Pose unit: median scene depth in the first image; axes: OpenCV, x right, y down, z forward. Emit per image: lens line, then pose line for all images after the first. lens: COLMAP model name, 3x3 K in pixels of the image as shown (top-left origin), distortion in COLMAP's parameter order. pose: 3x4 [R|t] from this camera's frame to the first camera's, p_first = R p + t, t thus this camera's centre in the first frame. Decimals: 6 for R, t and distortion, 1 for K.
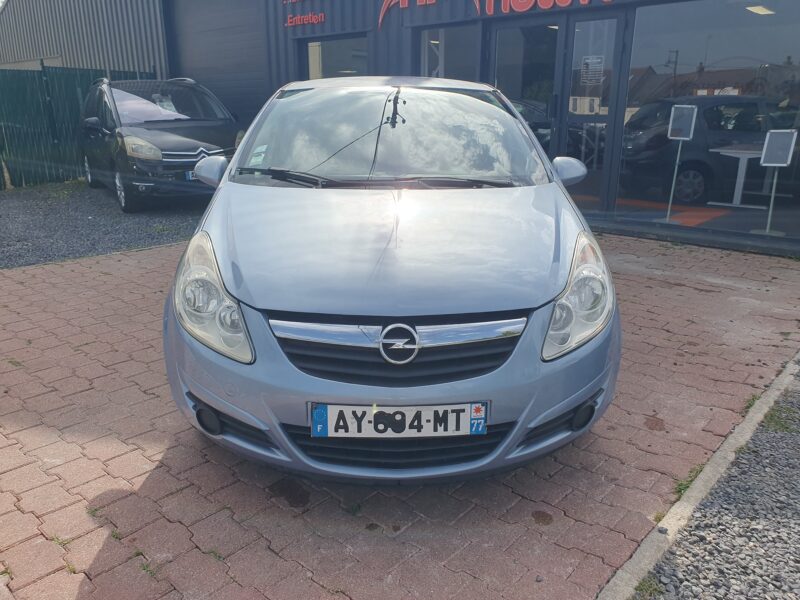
lens RADIAL K [[620.0, 0, 397.3], [0, 620.0, 303.0], [0, 0, 1]] dist [0.025861, -0.001936]
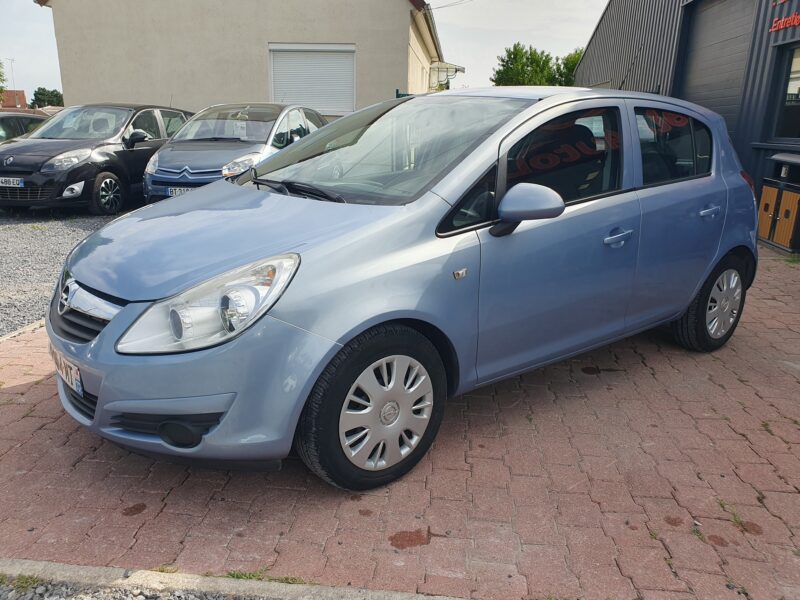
lens RADIAL K [[620.0, 0, 397.3], [0, 620.0, 301.7], [0, 0, 1]] dist [0.025861, -0.001936]
pose [[0.600691, 0.229059, -0.765965, 1.006129], [-0.256211, 0.962701, 0.086964, -0.153397], [0.757315, 0.144010, 0.636973, 0.527152]]
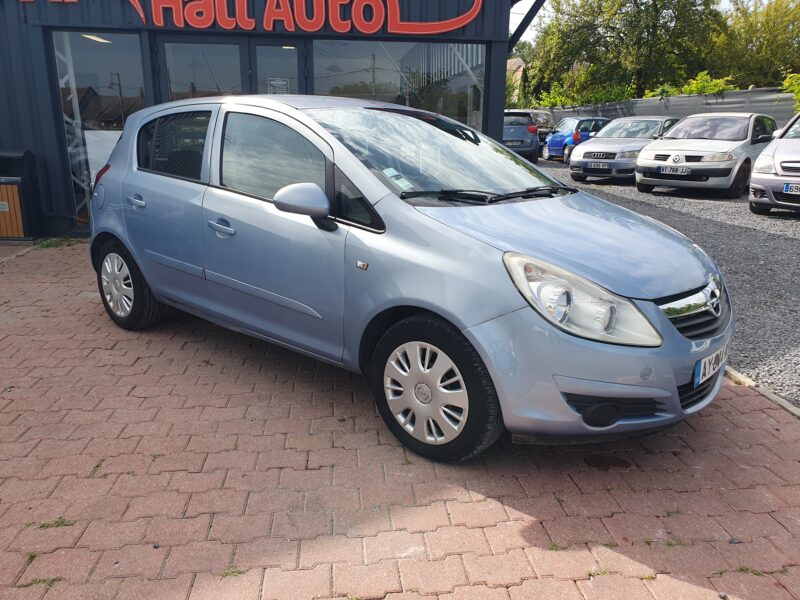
lens RADIAL K [[620.0, 0, 401.3], [0, 620.0, 295.1], [0, 0, 1]] dist [0.025861, -0.001936]
pose [[0.673844, -0.185394, 0.715236, -1.081019], [0.208929, 0.976313, 0.056229, -0.128557], [-0.708719, 0.111544, 0.696617, 0.389784]]
